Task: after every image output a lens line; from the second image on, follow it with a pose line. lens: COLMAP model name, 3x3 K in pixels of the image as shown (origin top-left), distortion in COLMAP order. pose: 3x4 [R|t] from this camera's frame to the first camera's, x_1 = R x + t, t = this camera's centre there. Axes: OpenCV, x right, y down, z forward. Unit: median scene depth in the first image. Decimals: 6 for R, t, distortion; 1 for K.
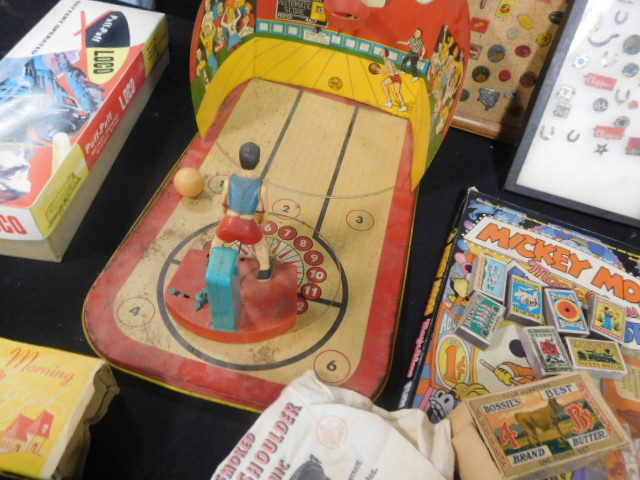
lens RADIAL K [[475.4, 0, 320.0], [0, 475.4, 240.0], [0, 0, 1]] dist [-0.018027, -0.004848]
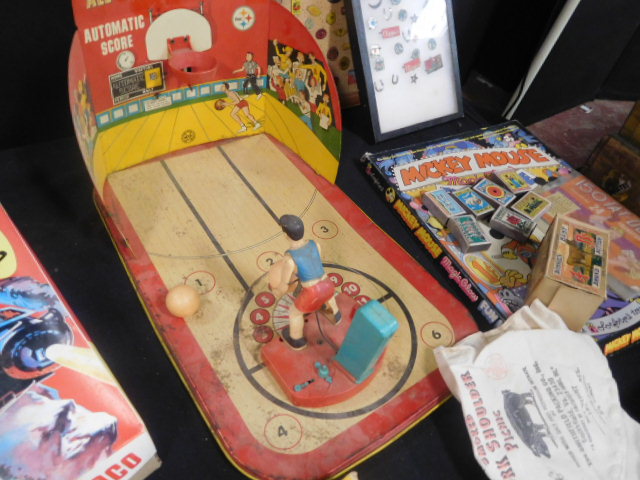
lens RADIAL K [[475.4, 0, 320.0], [0, 475.4, 240.0], [0, 0, 1]] dist [-0.018027, -0.004848]
pose [[0.672271, -0.574782, 0.466560, -0.465881], [0.563099, 0.806151, 0.181768, -0.238040], [-0.480594, 0.140523, 0.865611, 0.079163]]
